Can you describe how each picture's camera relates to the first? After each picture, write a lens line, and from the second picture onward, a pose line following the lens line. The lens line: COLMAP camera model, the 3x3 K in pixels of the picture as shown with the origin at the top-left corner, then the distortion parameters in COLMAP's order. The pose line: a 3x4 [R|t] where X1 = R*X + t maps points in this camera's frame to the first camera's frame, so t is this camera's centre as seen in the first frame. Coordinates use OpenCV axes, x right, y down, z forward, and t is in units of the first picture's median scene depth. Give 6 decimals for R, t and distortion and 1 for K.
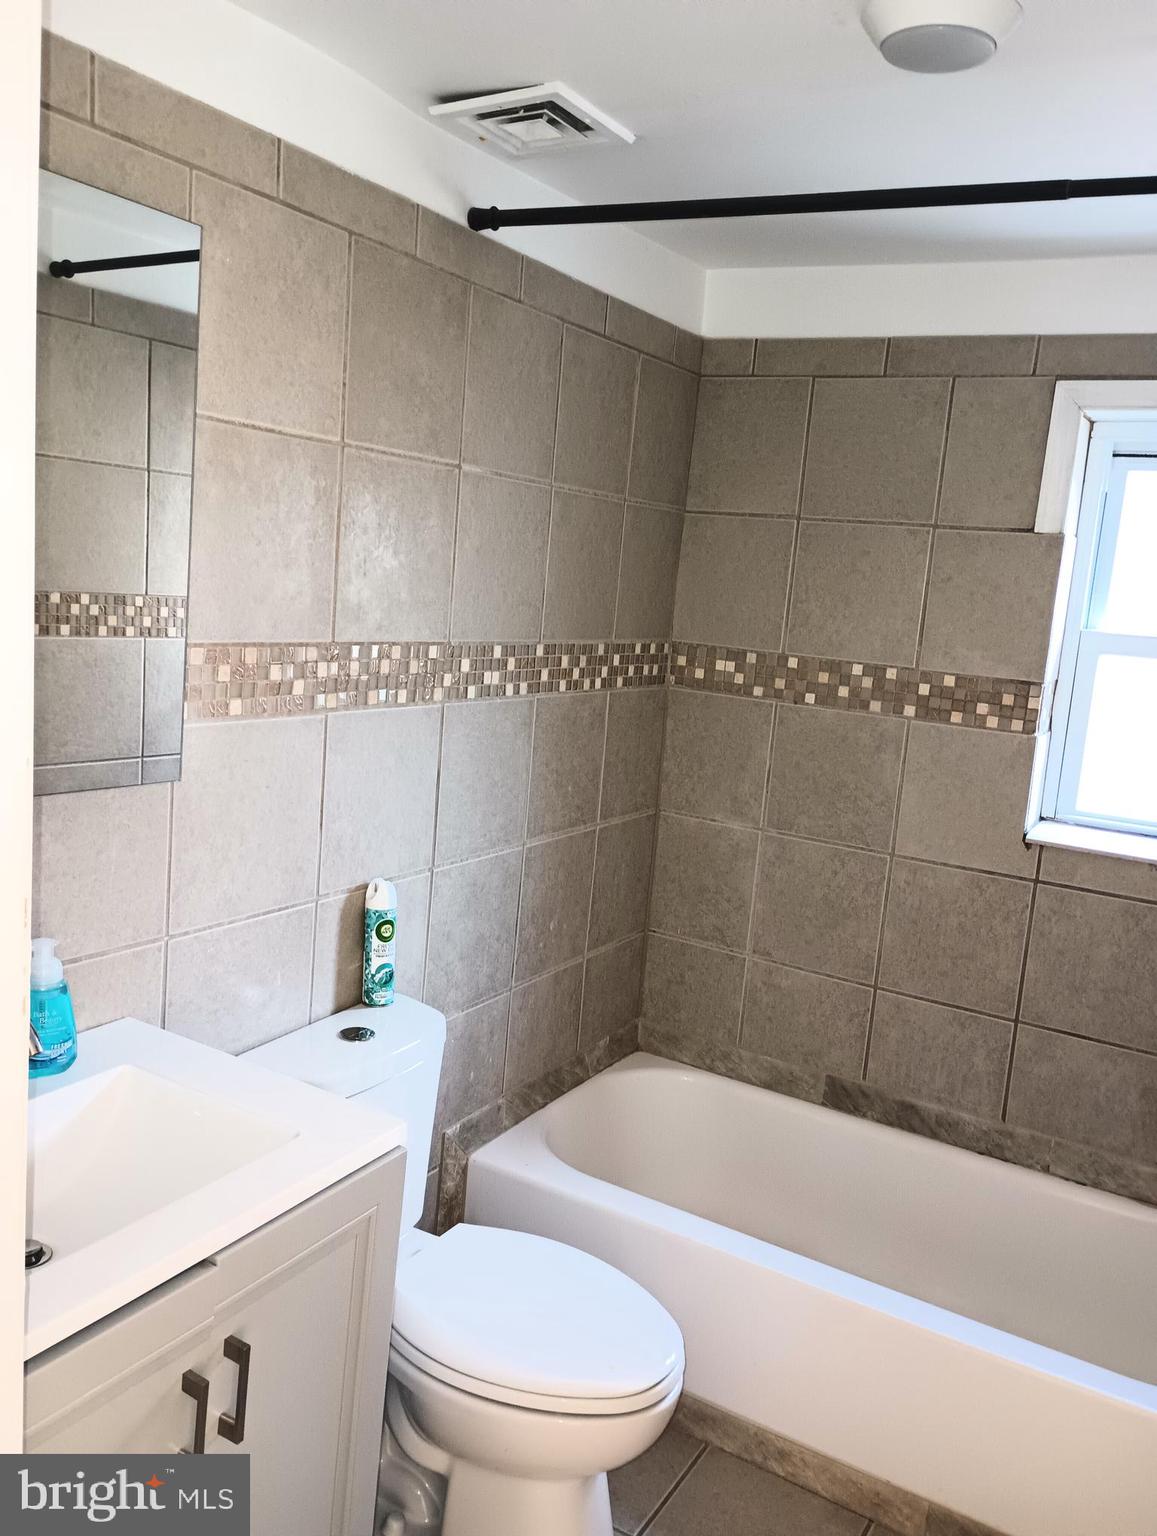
lens RADIAL K [[1269.3, 0, 576.1], [0, 1269.3, 764.3], [0, 0, 1]] dist [0.056108, -0.052938]
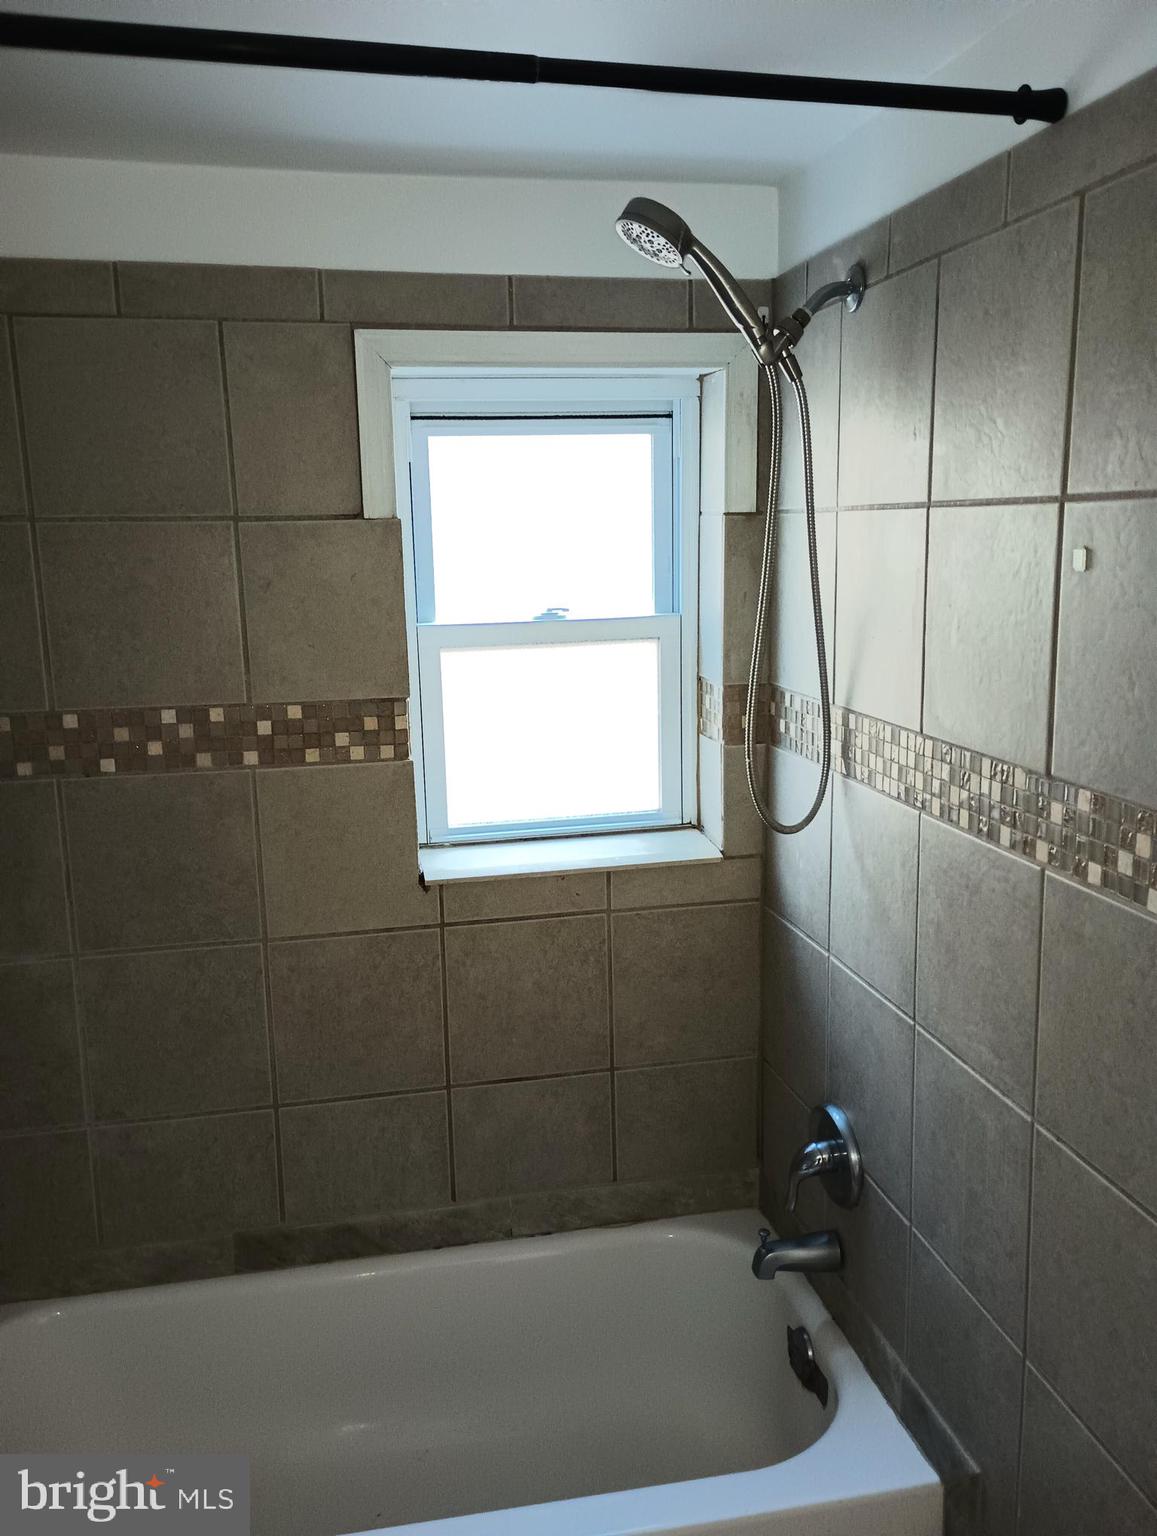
lens RADIAL K [[1269.3, 0, 577.8], [0, 1269.3, 773.0], [0, 0, 1]] dist [0.056108, -0.052938]
pose [[0.735256, -0.220662, 0.640864, -0.092650], [0.182772, 0.975044, 0.126034, -0.095688], [-0.652681, 0.024465, 0.757237, 0.286310]]
